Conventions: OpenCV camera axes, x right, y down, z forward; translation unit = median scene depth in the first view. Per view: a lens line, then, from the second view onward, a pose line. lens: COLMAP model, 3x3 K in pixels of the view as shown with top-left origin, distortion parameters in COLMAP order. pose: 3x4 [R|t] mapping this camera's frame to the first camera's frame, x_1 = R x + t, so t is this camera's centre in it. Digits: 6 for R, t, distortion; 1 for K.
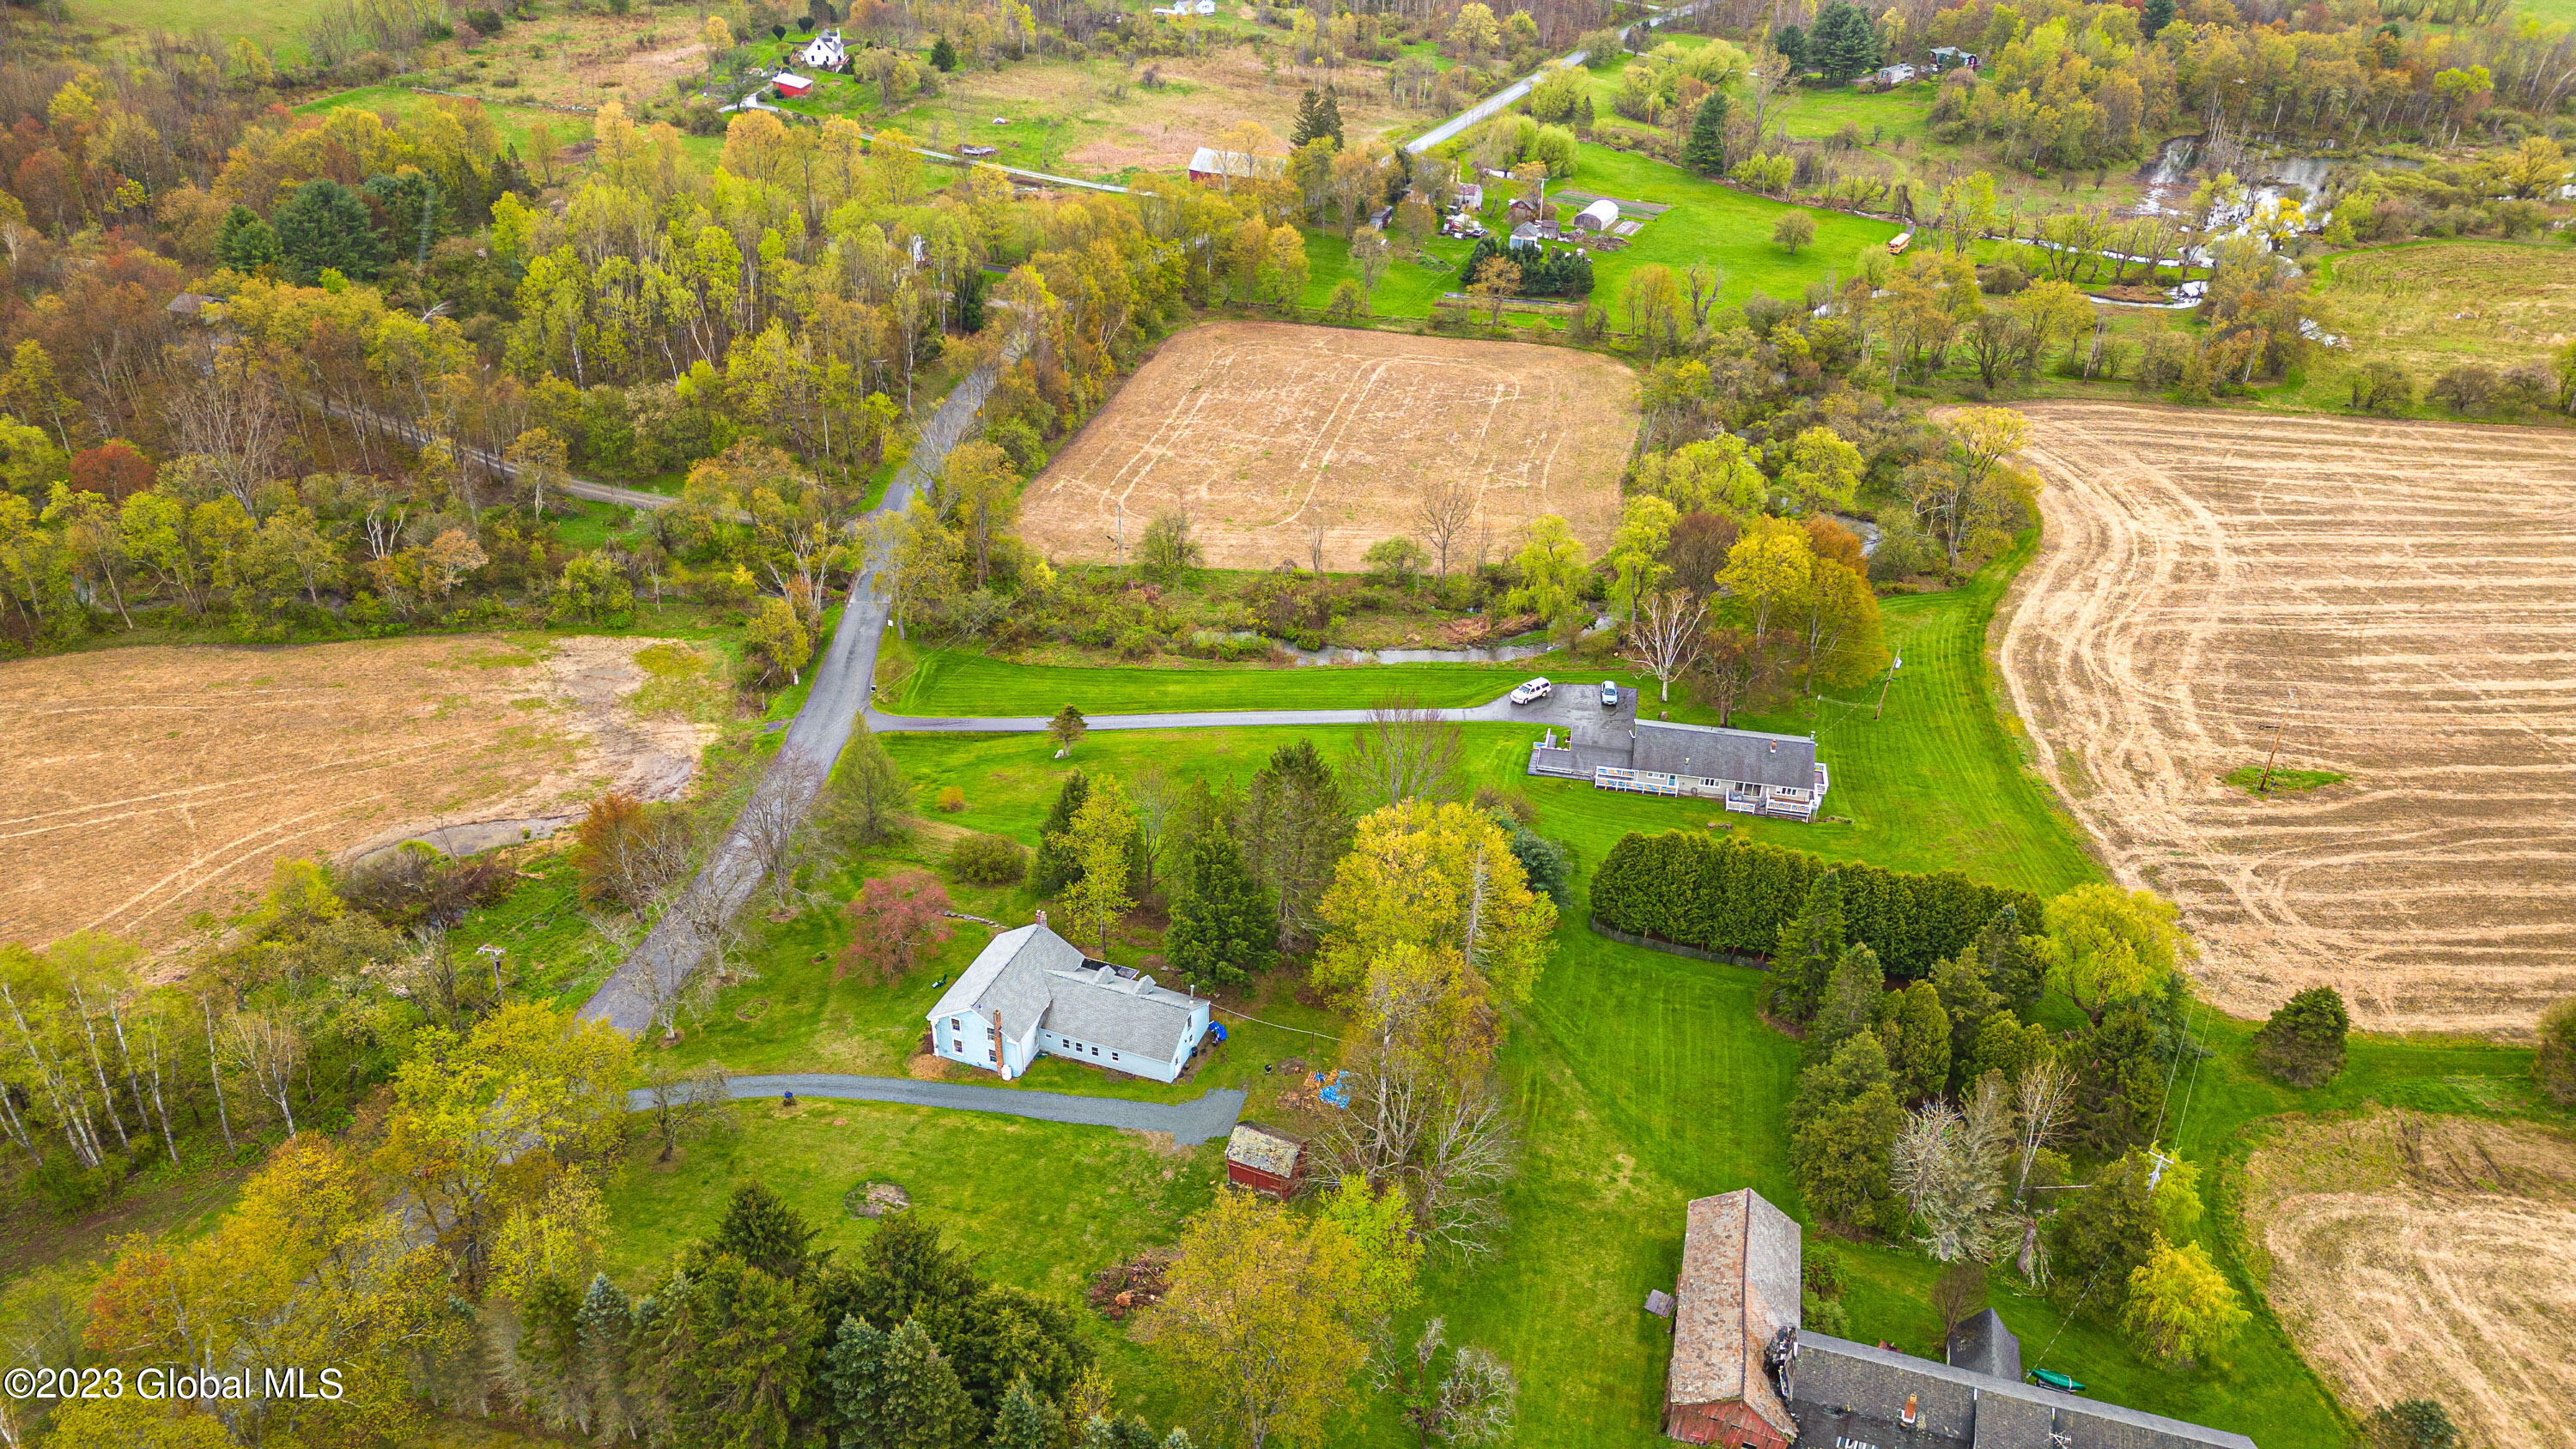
lens RADIAL K [[1828.9, 0, 1288.0], [0, 1828.9, 724.5], [0, 0, 1]] dist [0.103088, -0.002876]
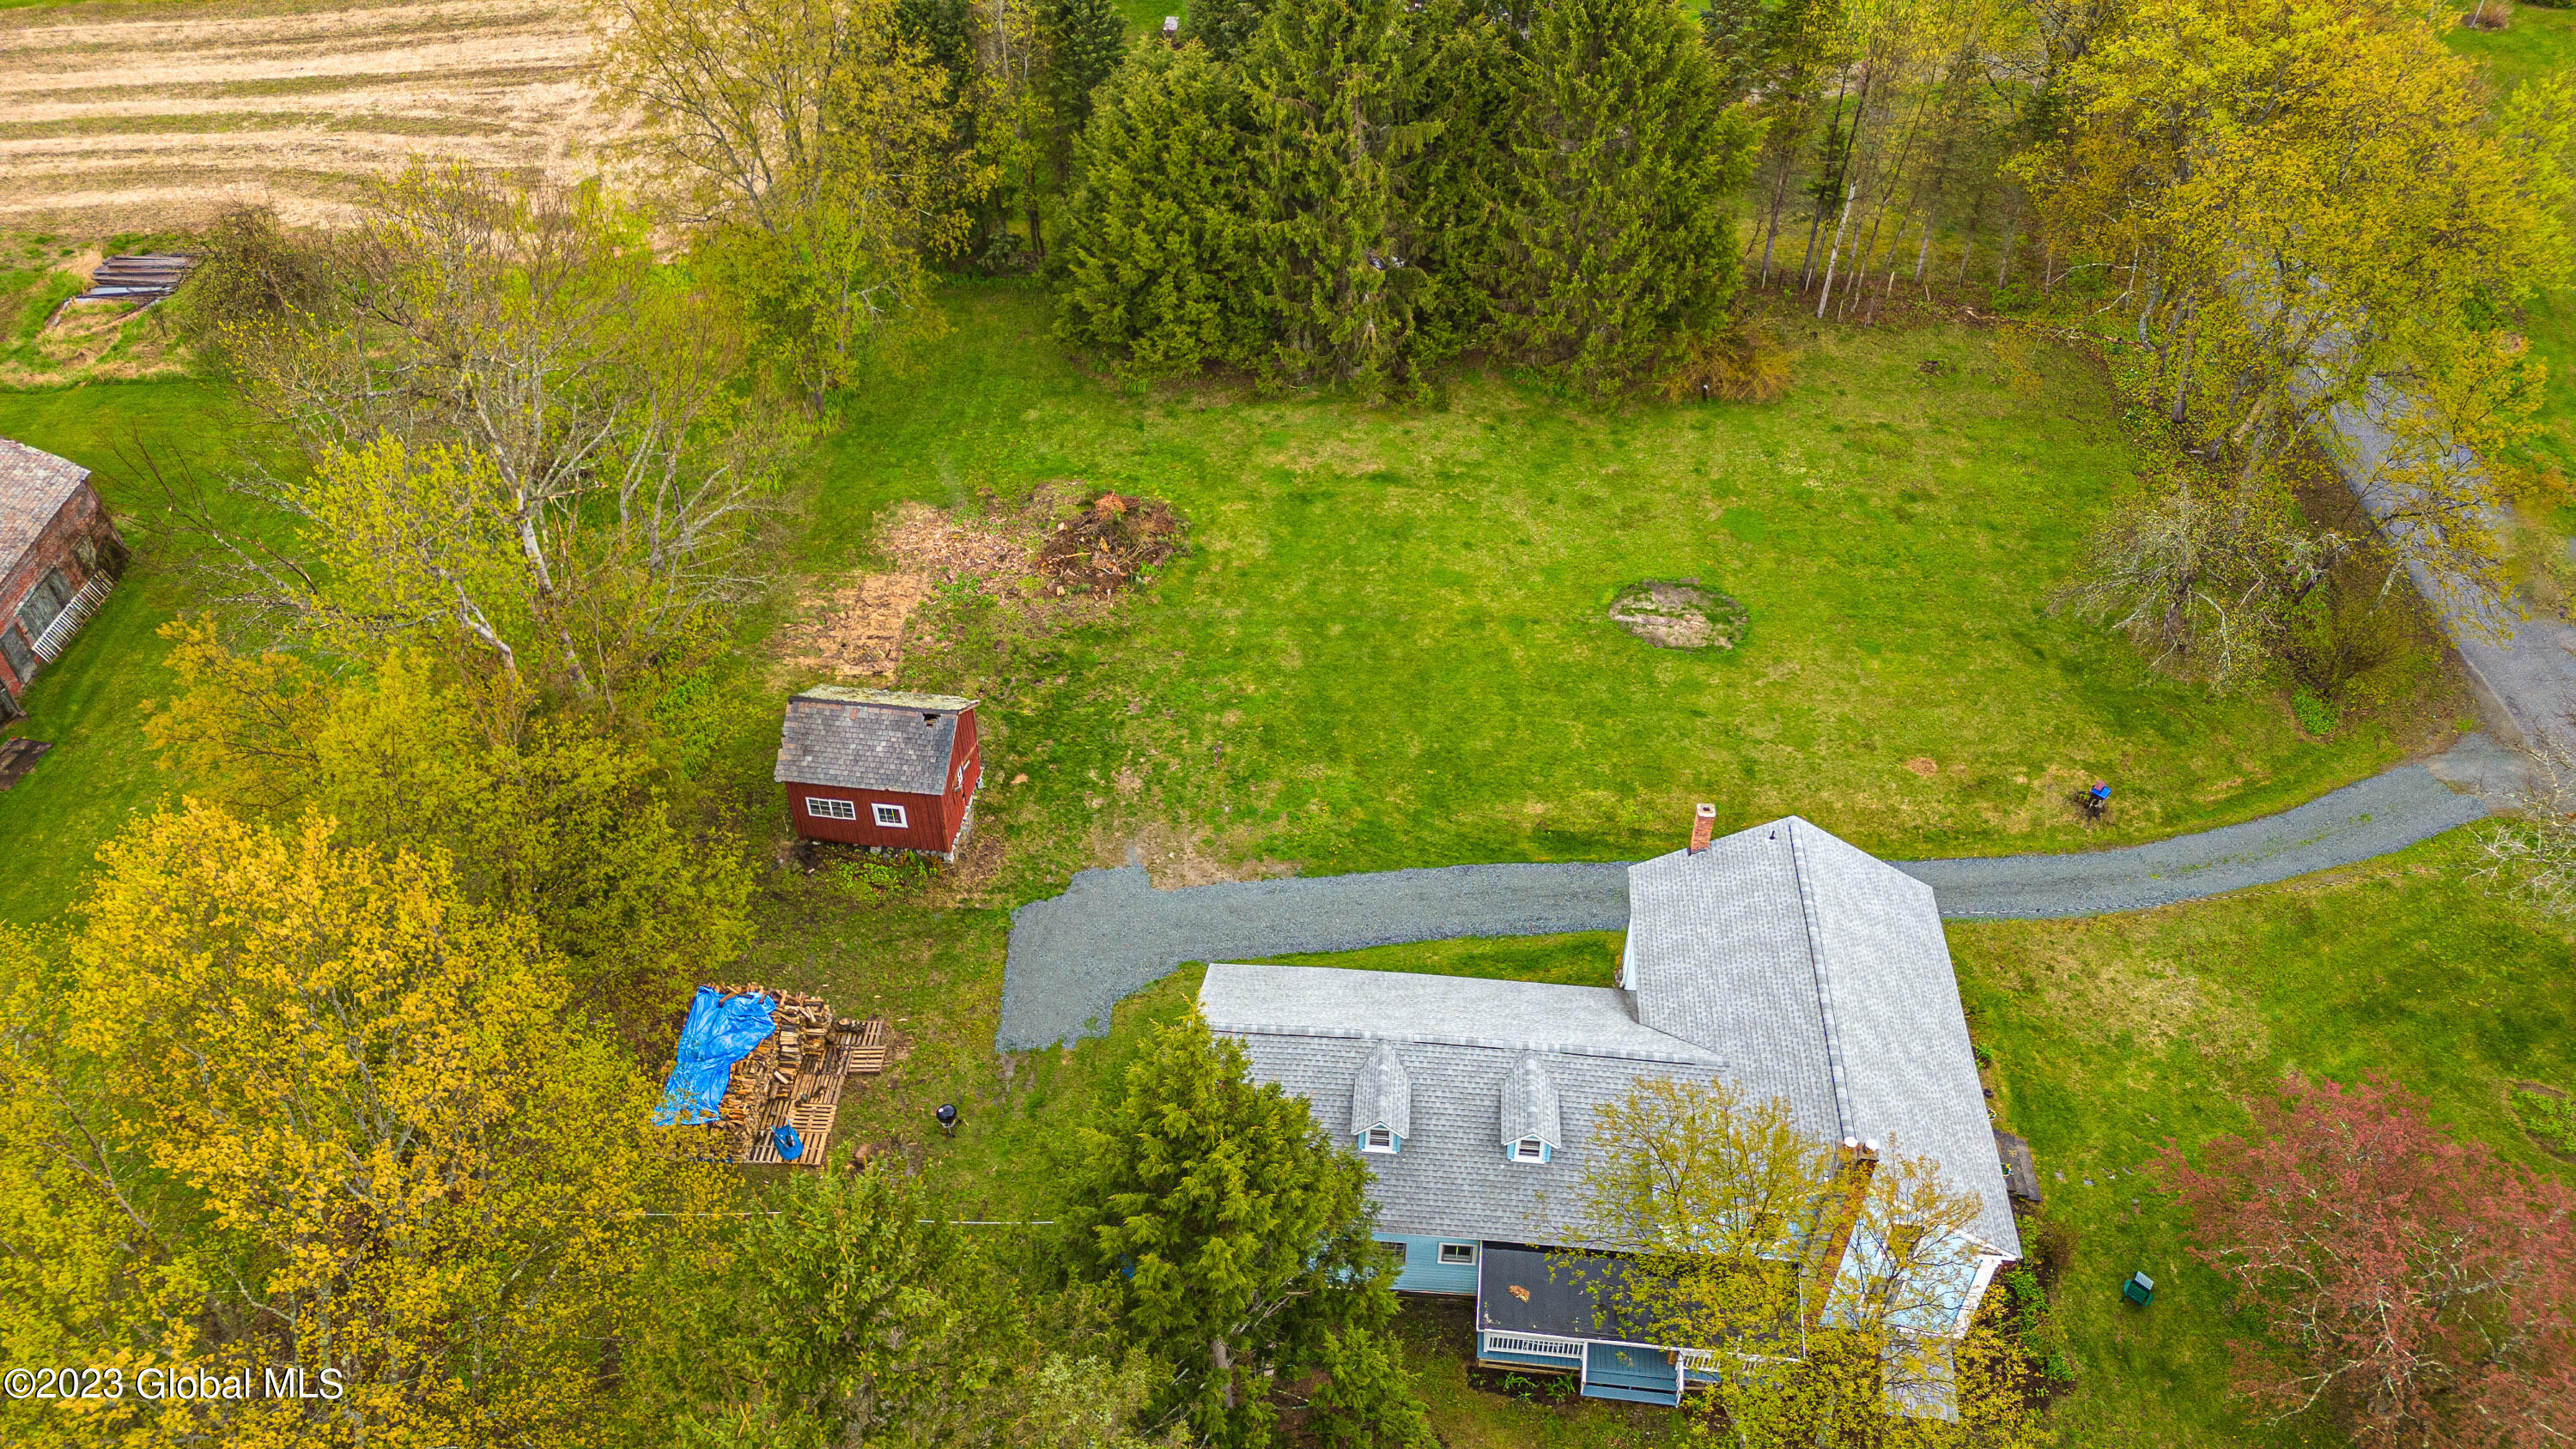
lens RADIAL K [[1828.9, 0, 1288.0], [0, 1828.9, 724.5], [0, 0, 1]] dist [0.103088, -0.002876]
pose [[-0.960397, 0.176060, -0.215963, -0.009168], [-0.149260, 0.329415, 0.932313, -0.159682], [0.235284, 0.927625, -0.290090, 1.039710]]
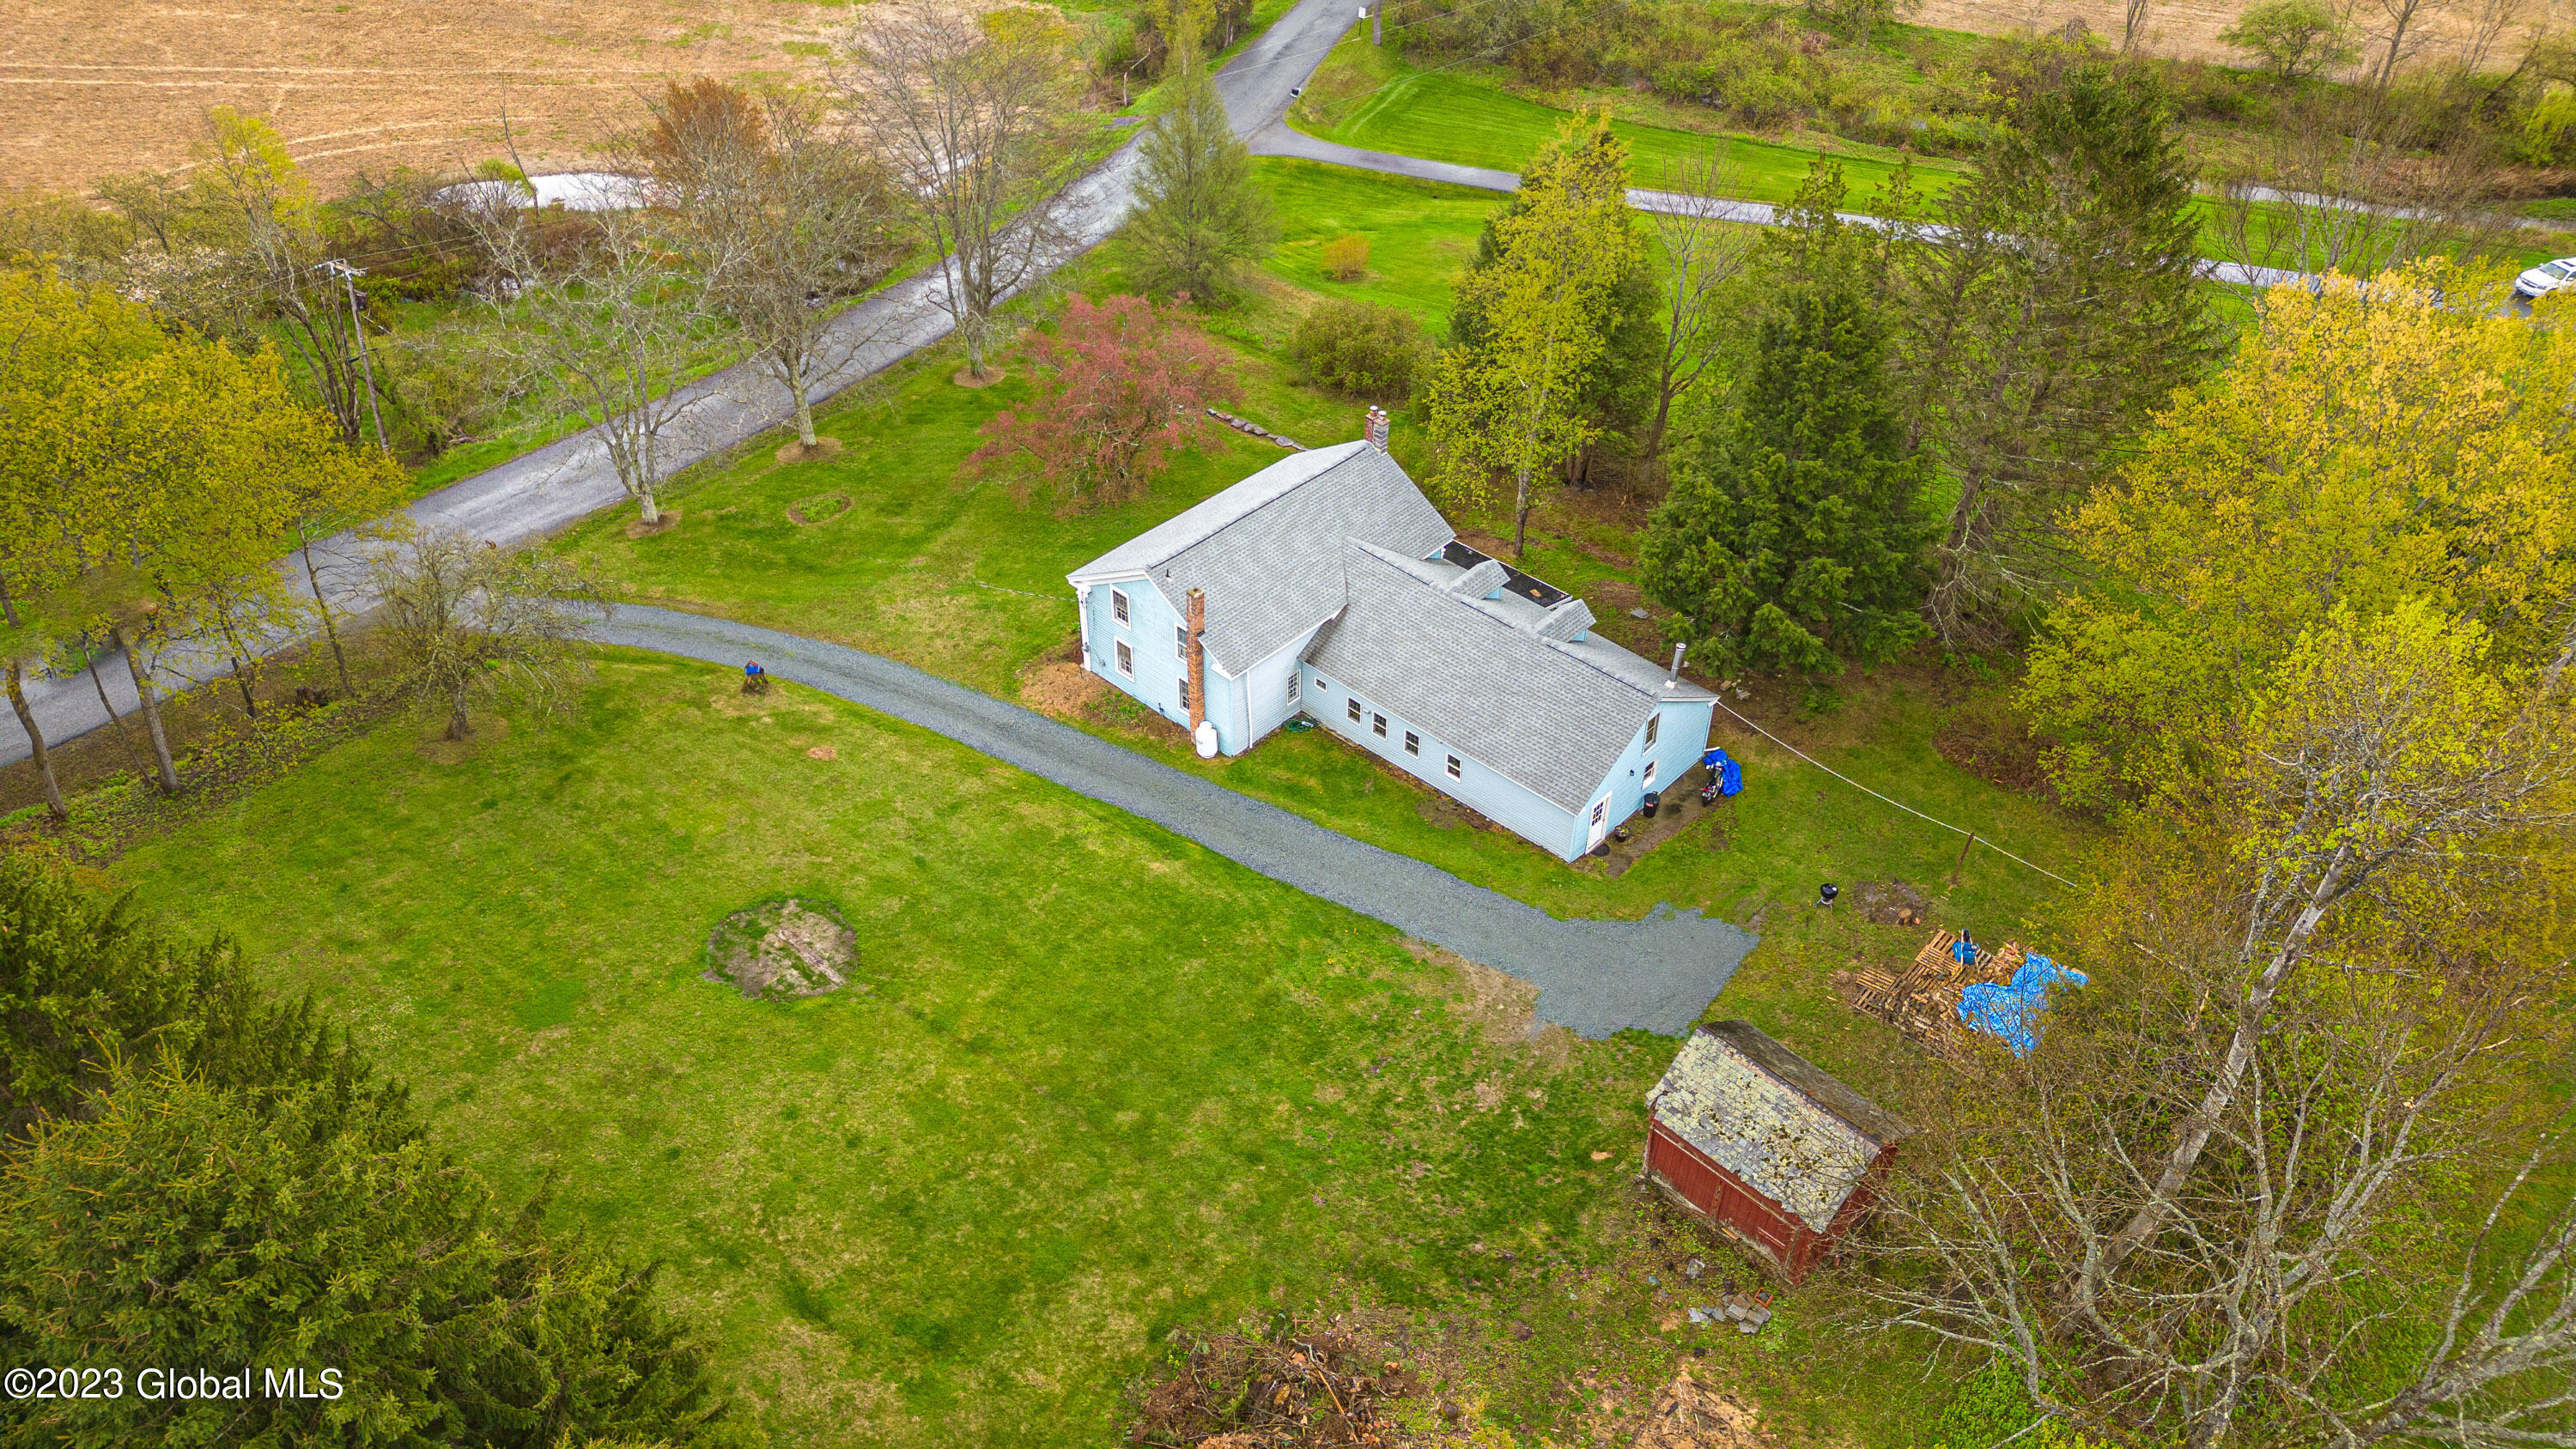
lens RADIAL K [[1828.9, 0, 1288.0], [0, 1828.9, 724.5], [0, 0, 1]] dist [0.103088, -0.002876]
pose [[0.928400, 0.234187, -0.288497, -0.012118], [-0.190570, 0.966600, 0.171370, 0.107656], [0.318994, -0.104121, 0.942020, 0.597638]]
